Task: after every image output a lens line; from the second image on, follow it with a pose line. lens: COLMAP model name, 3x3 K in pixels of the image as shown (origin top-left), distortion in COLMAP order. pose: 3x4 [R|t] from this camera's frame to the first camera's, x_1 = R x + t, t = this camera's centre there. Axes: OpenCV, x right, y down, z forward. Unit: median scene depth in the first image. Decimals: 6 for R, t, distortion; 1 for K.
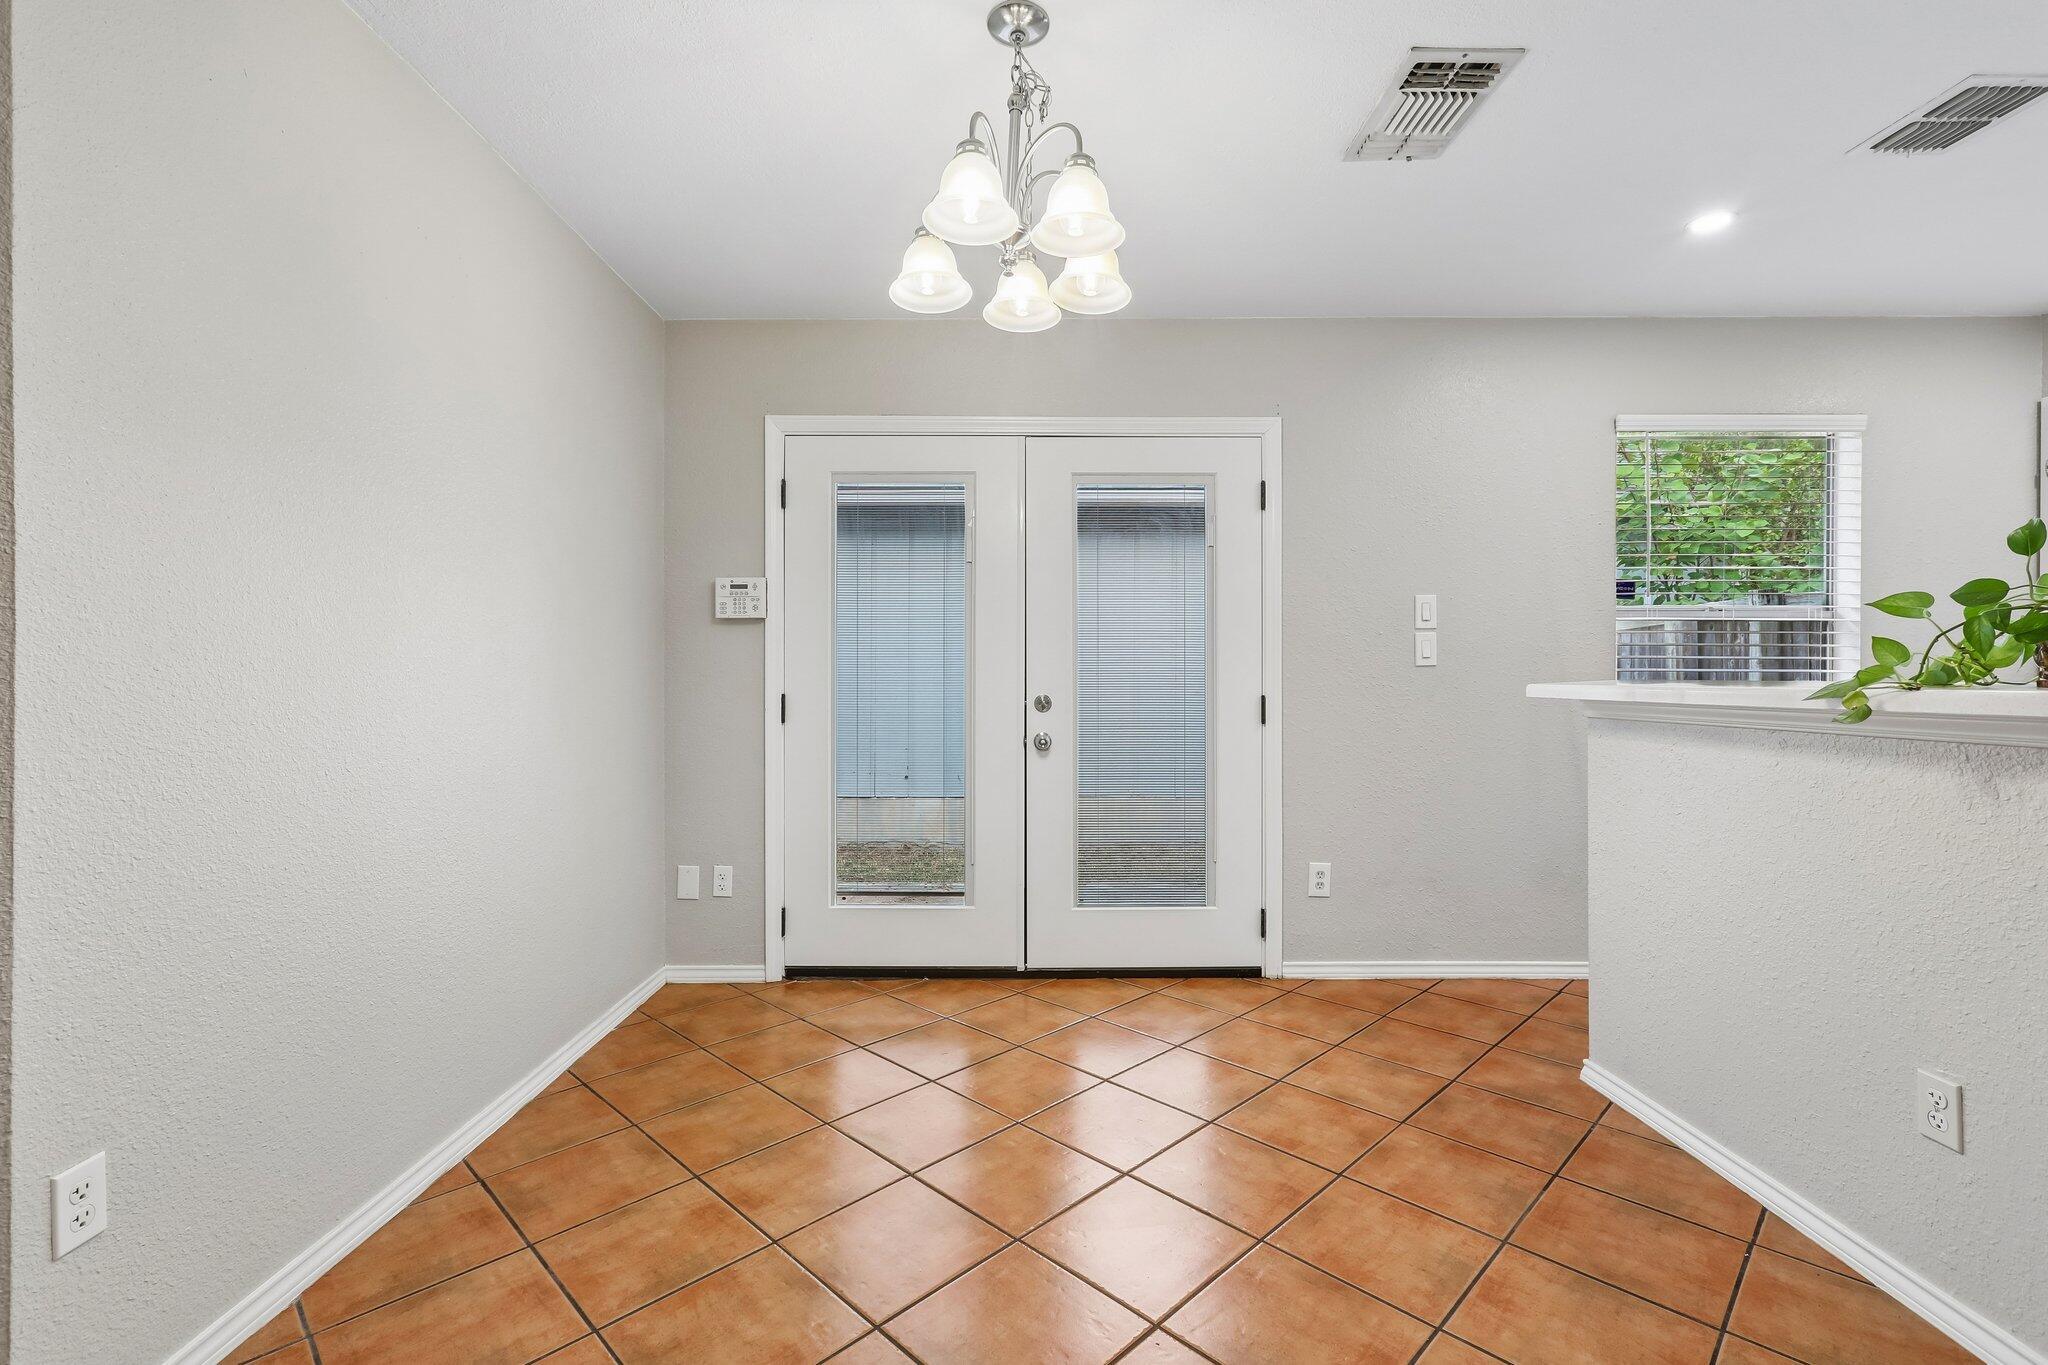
lens RADIAL K [[918.5, 0, 1003.8], [0, 918.5, 689.3], [0, 0, 1]] dist [-0.021840, 0.009978]
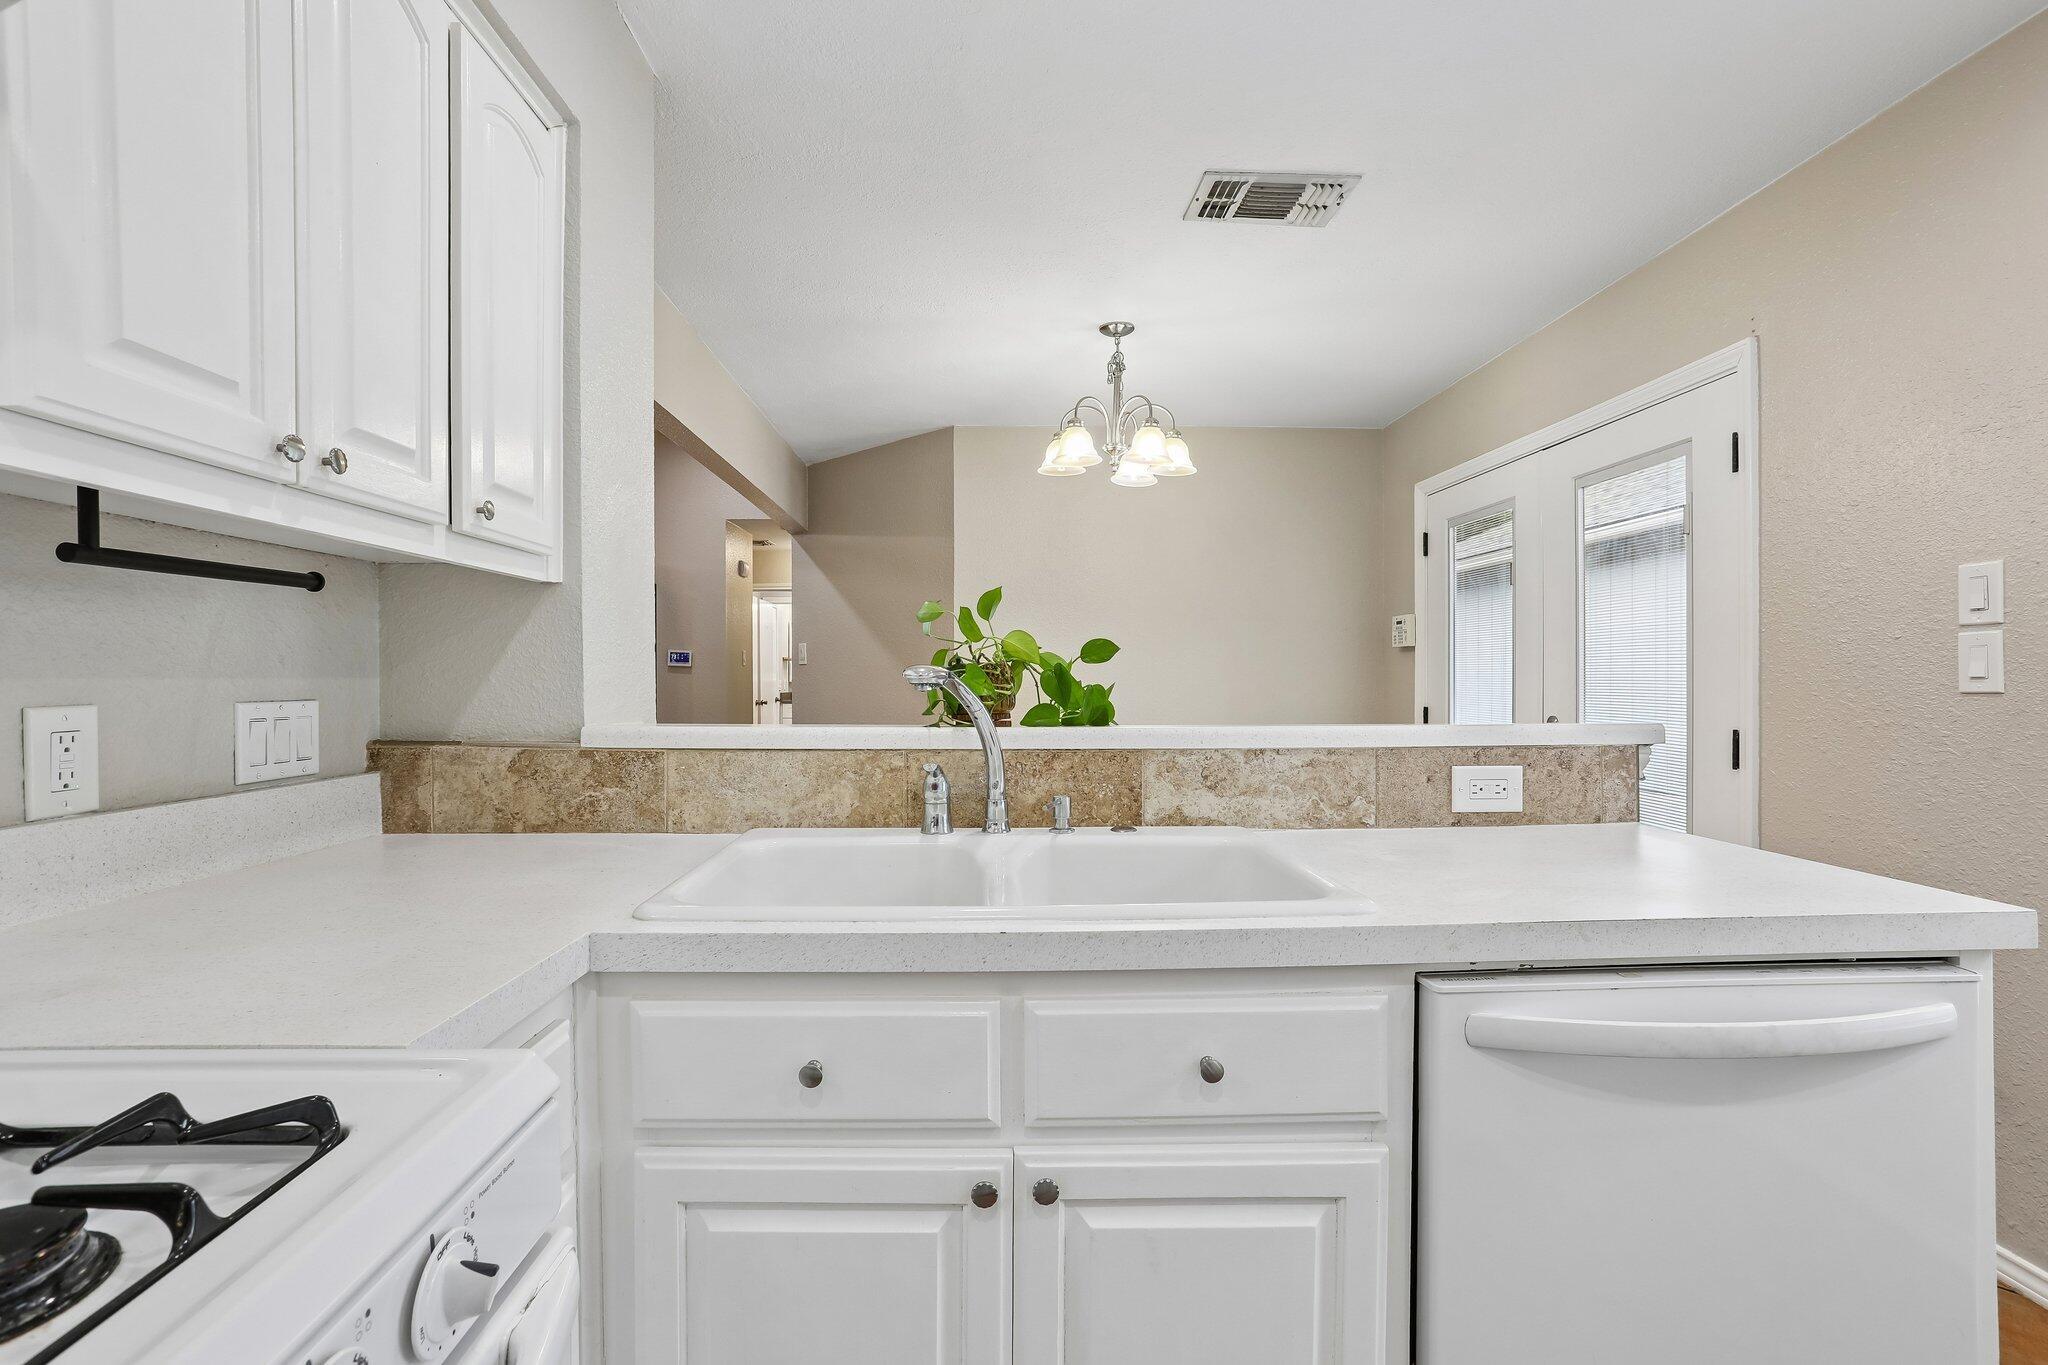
lens RADIAL K [[918.5, 0, 1007.3], [0, 918.5, 675.6], [0, 0, 1]] dist [-0.021840, 0.009978]
pose [[0.020473, -0.001919, -0.999789, 0.983992], [0.006802, 0.999975, -0.001780, -0.038967], [0.999767, -0.006764, 0.020486, 0.416053]]
